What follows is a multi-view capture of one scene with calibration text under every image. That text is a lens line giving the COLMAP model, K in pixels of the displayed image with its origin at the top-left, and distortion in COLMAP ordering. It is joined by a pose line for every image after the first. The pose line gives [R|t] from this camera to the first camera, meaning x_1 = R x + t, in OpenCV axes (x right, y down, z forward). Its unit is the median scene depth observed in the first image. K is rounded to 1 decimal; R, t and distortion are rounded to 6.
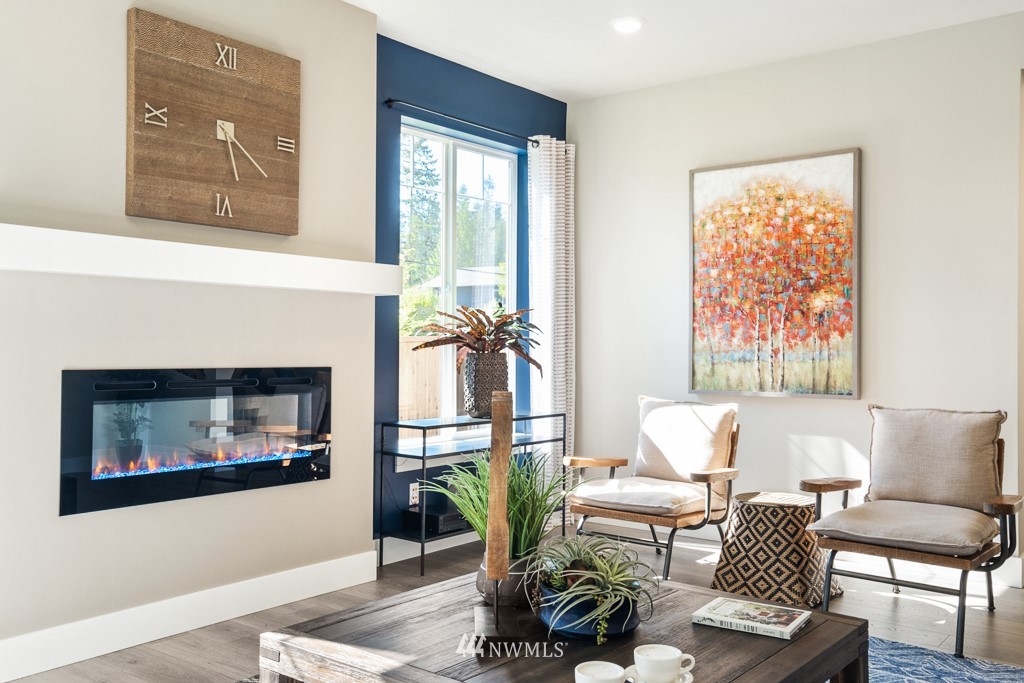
lens RADIAL K [[899.1, 0, 511.8], [0, 899.1, 339.2], [0, 0, 1]] dist [0.002844, 0.003060]
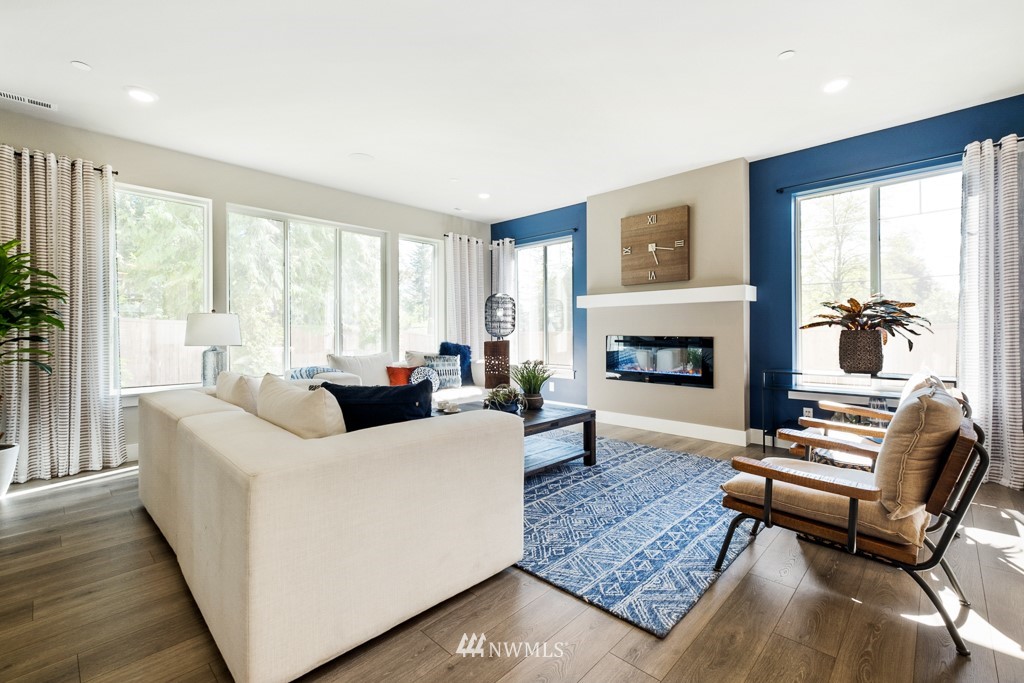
lens RADIAL K [[457.4, 0, 509.0], [0, 457.4, 333.5], [0, 0, 1]] dist [0.012821, -0.002300]
pose [[-0.113711, -0.000263, -0.993514, 0.936763], [0.010814, 0.999940, -0.001503, 0.018781], [0.993455, -0.010914, -0.113701, 0.632982]]
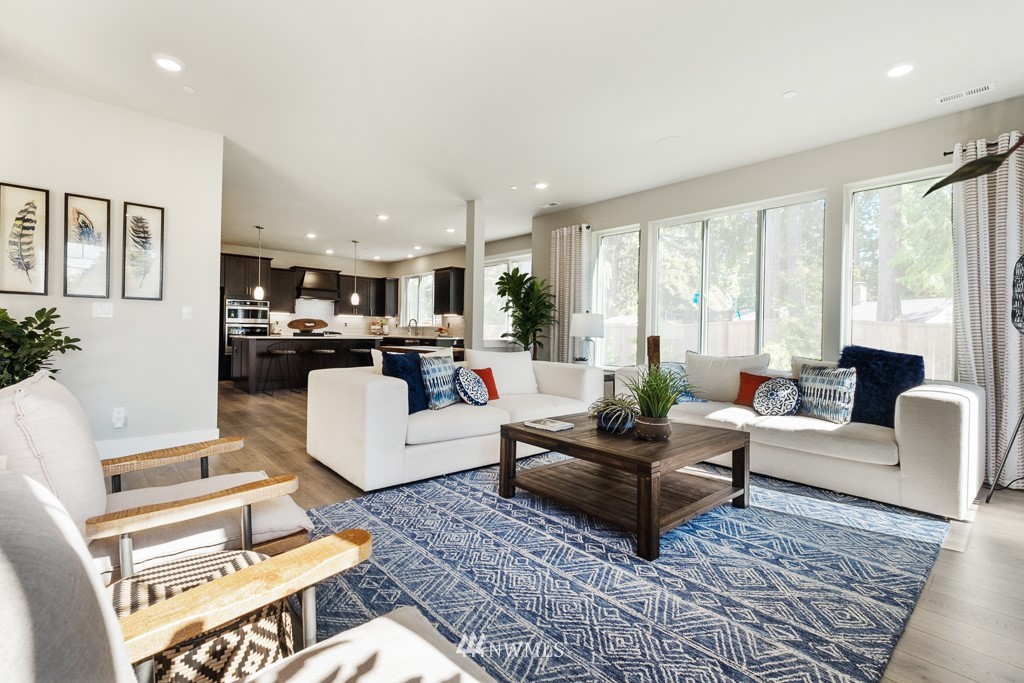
lens RADIAL K [[457.4, 0, 501.7], [0, 457.4, 337.8], [0, 0, 1]] dist [0.012821, -0.002300]
pose [[-0.979123, -0.025112, 0.201714, 0.082298], [-0.024093, 0.999682, 0.007505, 0.033828], [-0.201838, 0.002489, -0.979416, 1.219811]]
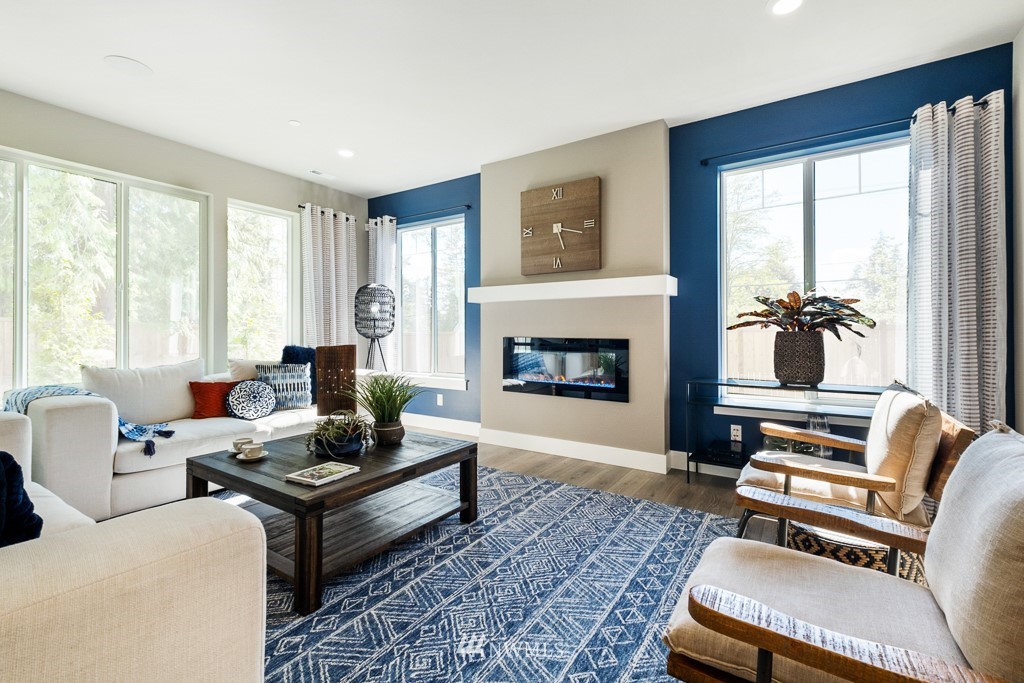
lens RADIAL K [[457.4, 0, 513.5], [0, 457.4, 331.2], [0, 0, 1]] dist [0.012821, -0.002300]
pose [[0.076992, -0.004854, -0.997020, 0.664601], [0.009203, 0.999949, -0.004158, 0.016729], [0.996989, -0.008855, 0.077033, 0.701299]]
